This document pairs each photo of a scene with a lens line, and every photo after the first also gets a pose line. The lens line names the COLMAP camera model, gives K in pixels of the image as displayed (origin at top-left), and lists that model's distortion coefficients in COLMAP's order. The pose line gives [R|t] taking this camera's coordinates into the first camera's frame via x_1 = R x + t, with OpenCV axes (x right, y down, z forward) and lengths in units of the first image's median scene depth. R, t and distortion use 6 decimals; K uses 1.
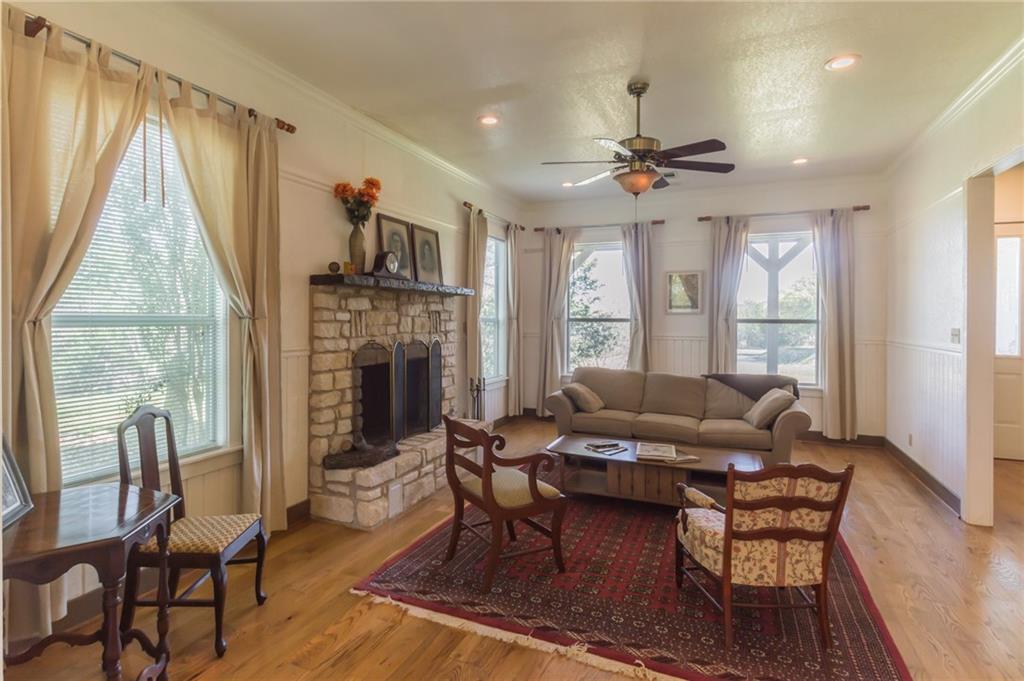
lens RADIAL K [[520.7, 0, 509.5], [0, 520.7, 323.2], [0, 0, 1]] dist [0.000320, -0.000276]
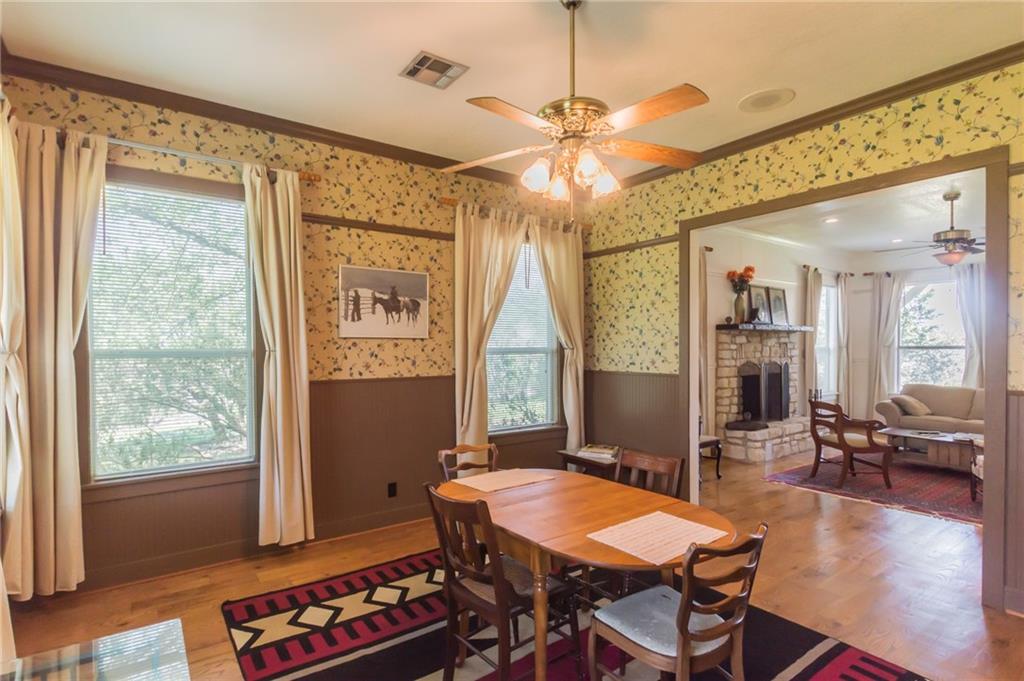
lens RADIAL K [[477.9, 0, 510.9], [0, 477.9, 357.0], [0, 0, 1]] dist [-0.002482, -0.001450]
pose [[0.837869, 0.001035, -0.545870, -0.062864], [0.004453, 0.999952, 0.008730, 0.003567], [0.545853, -0.009745, 0.837824, -0.728219]]
